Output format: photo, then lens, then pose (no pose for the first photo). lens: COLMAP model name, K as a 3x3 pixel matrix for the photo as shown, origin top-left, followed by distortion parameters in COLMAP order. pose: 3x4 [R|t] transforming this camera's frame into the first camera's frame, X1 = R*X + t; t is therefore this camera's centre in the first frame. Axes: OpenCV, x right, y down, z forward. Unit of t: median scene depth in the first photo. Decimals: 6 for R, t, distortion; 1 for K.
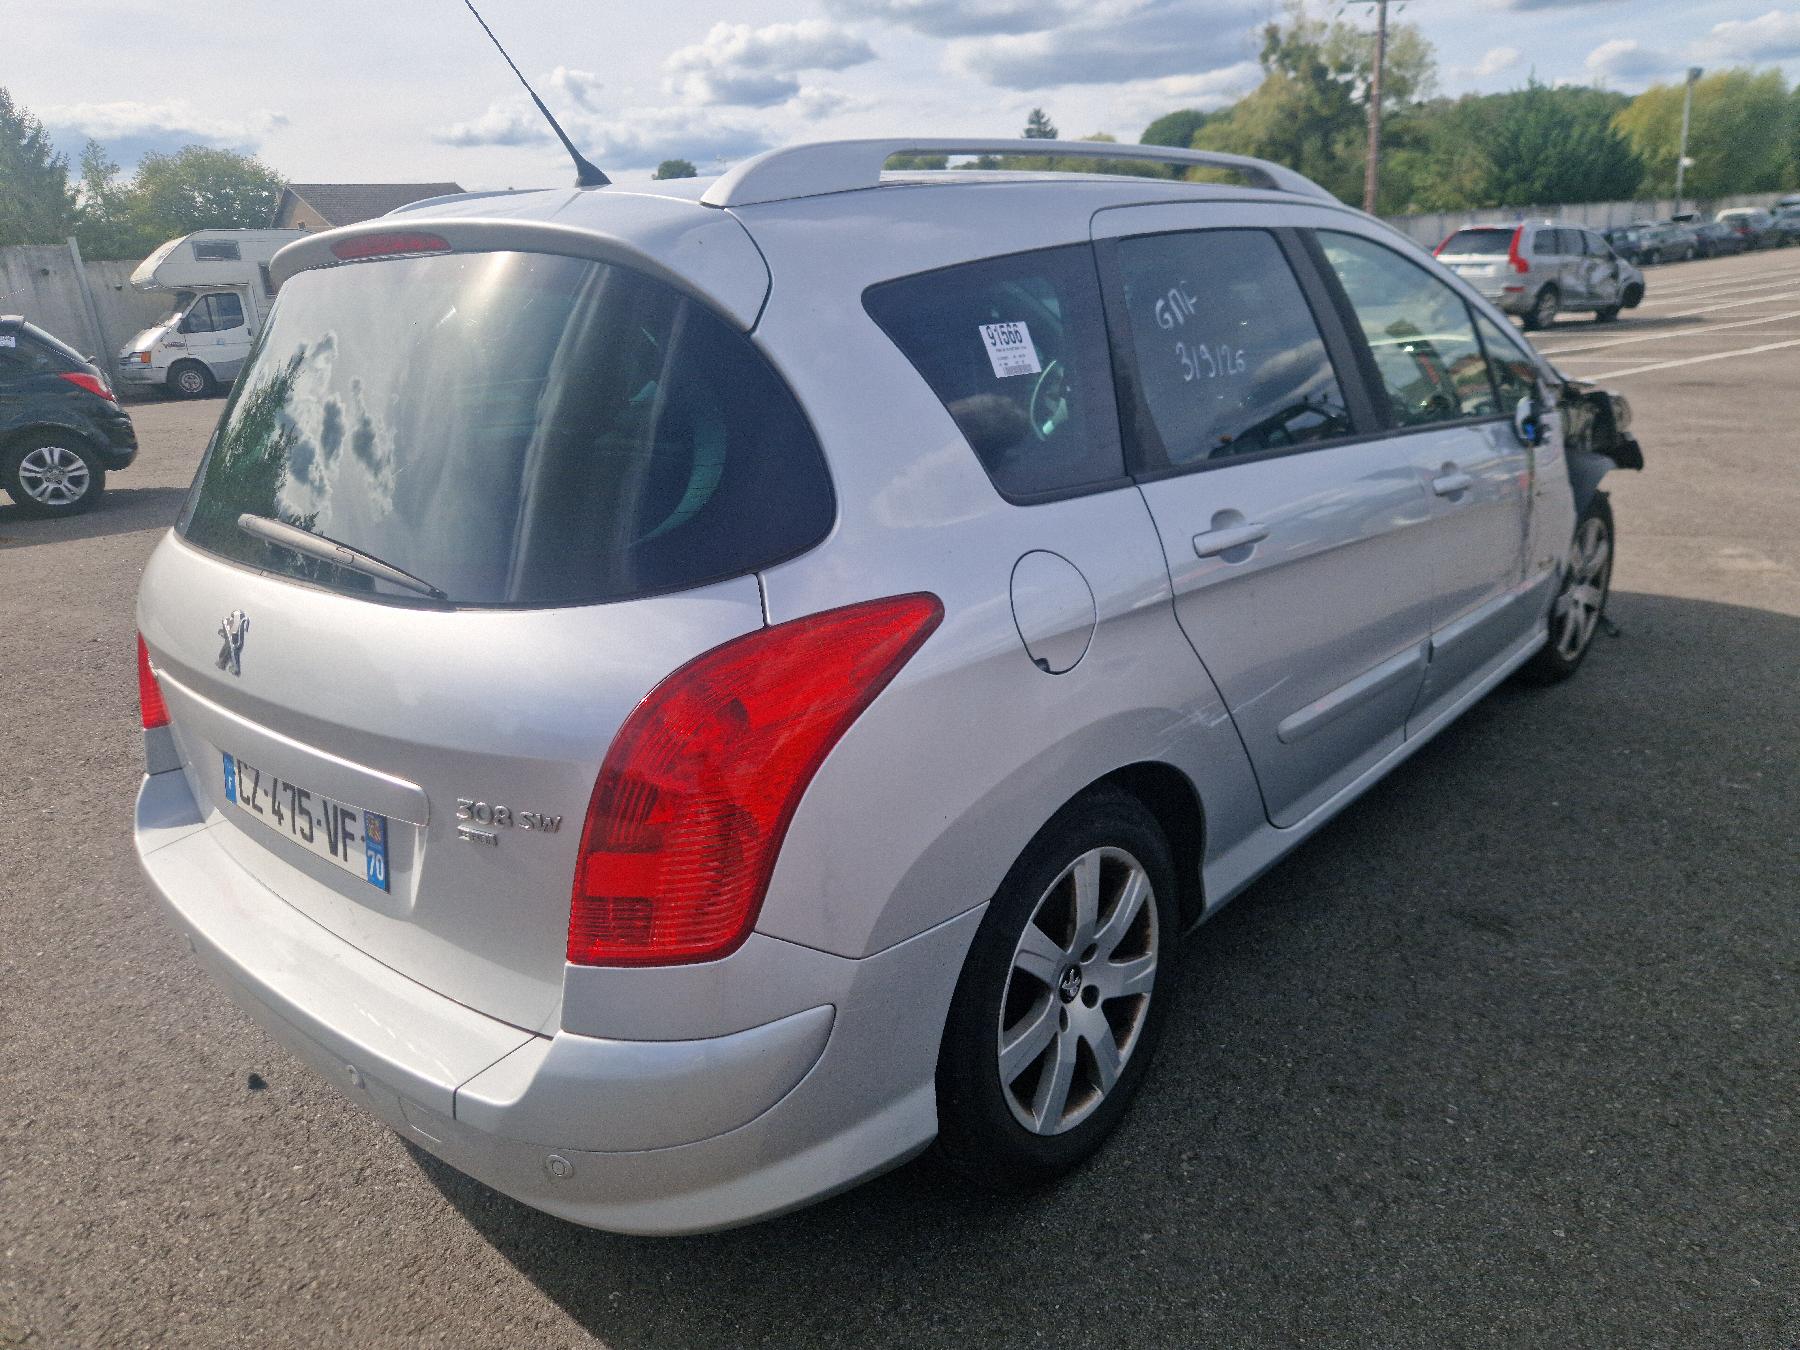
lens RADIAL K [[1237.8, 0, 901.7], [0, 1237.8, 674.6], [0, 0, 1]] dist [0.030682, -0.030065]
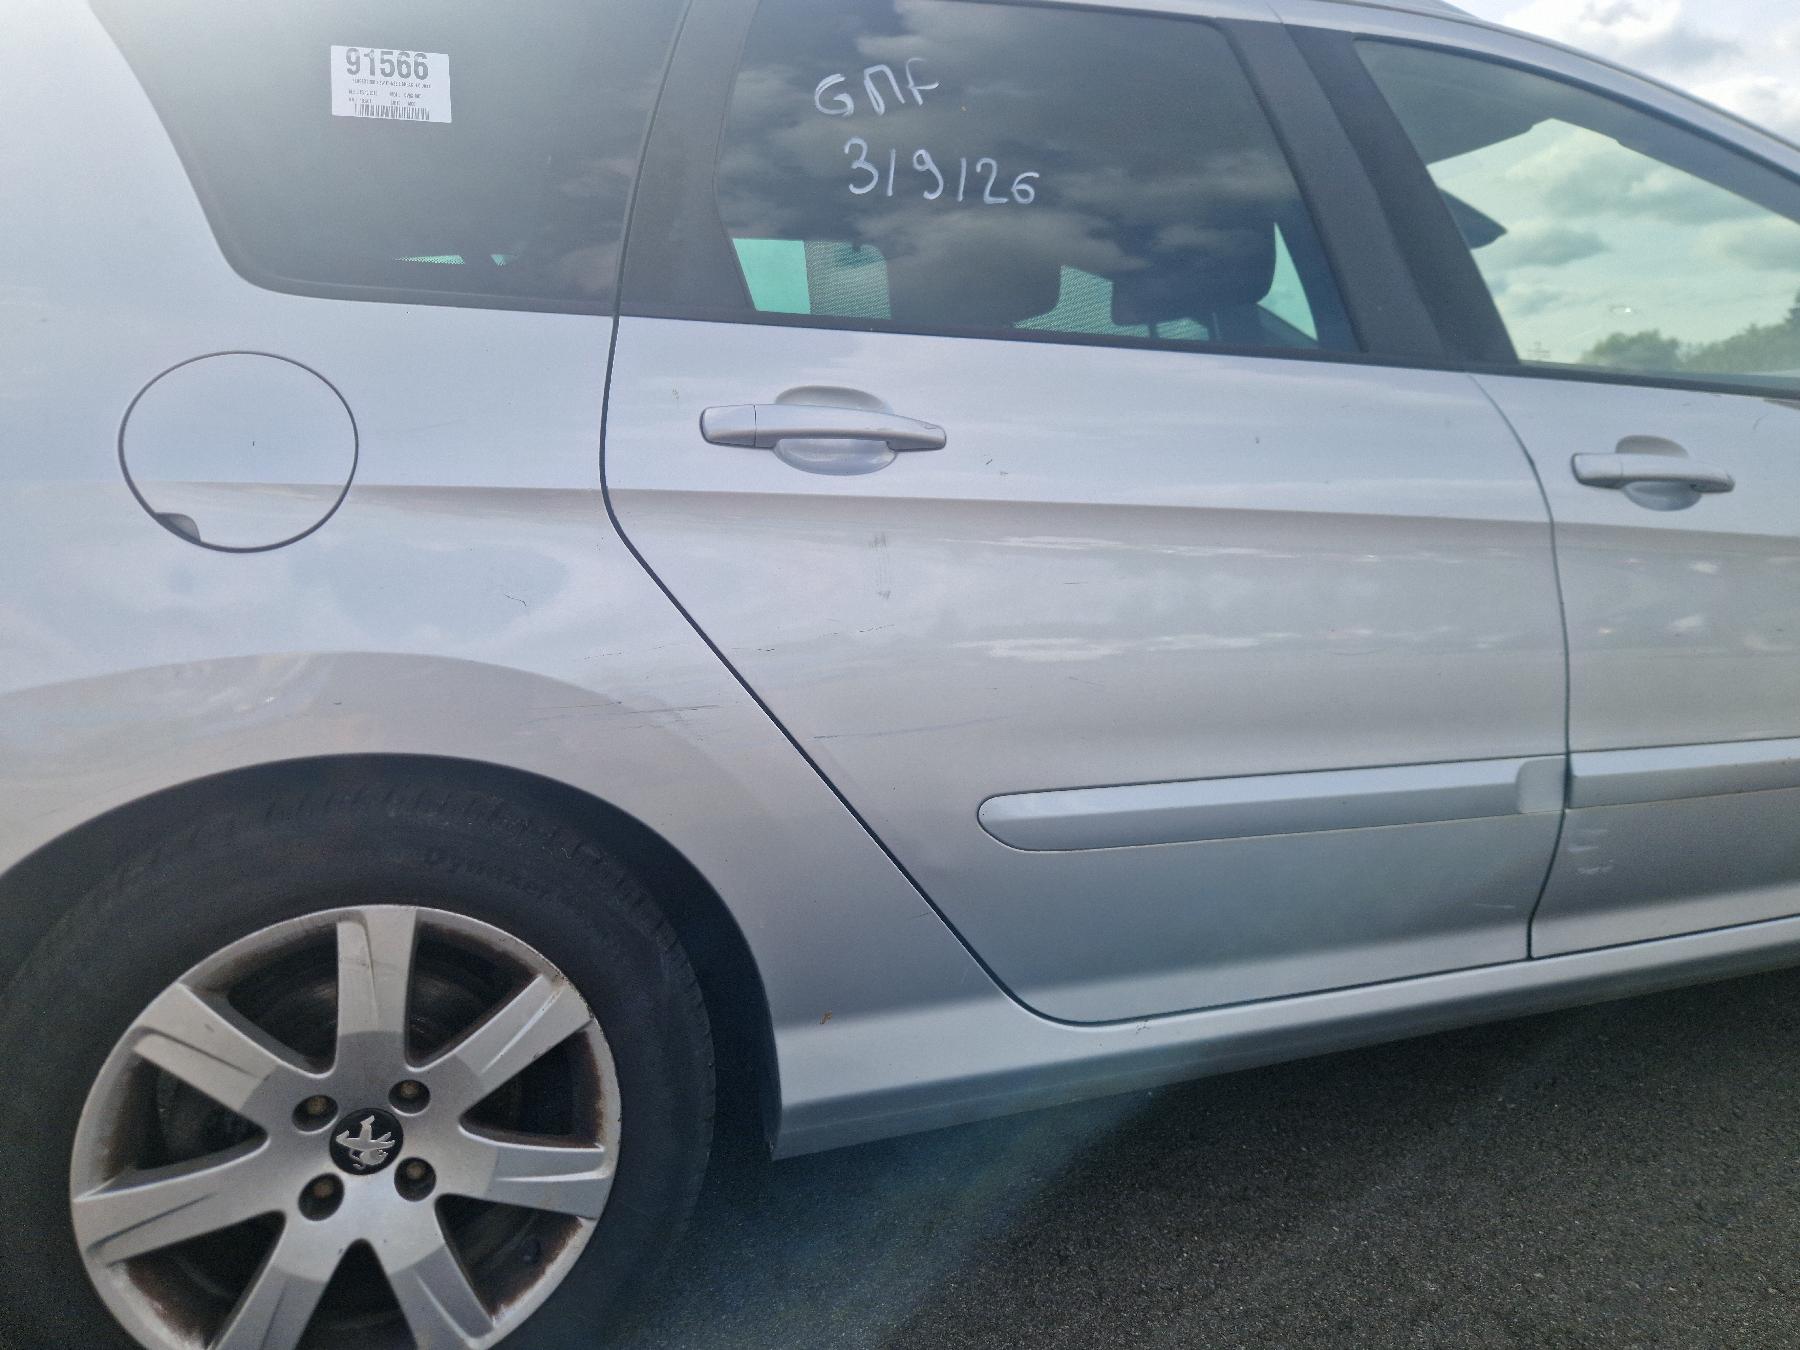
lens RADIAL K [[1237.8, 0, 903.3], [0, 1237.8, 665.2], [0, 0, 1]] dist [0.030682, -0.030065]
pose [[0.863897, 0.093049, -0.494999, 0.577108], [-0.171641, 0.978348, -0.115647, 0.053119], [0.473520, 0.184869, 0.861163, 0.540669]]
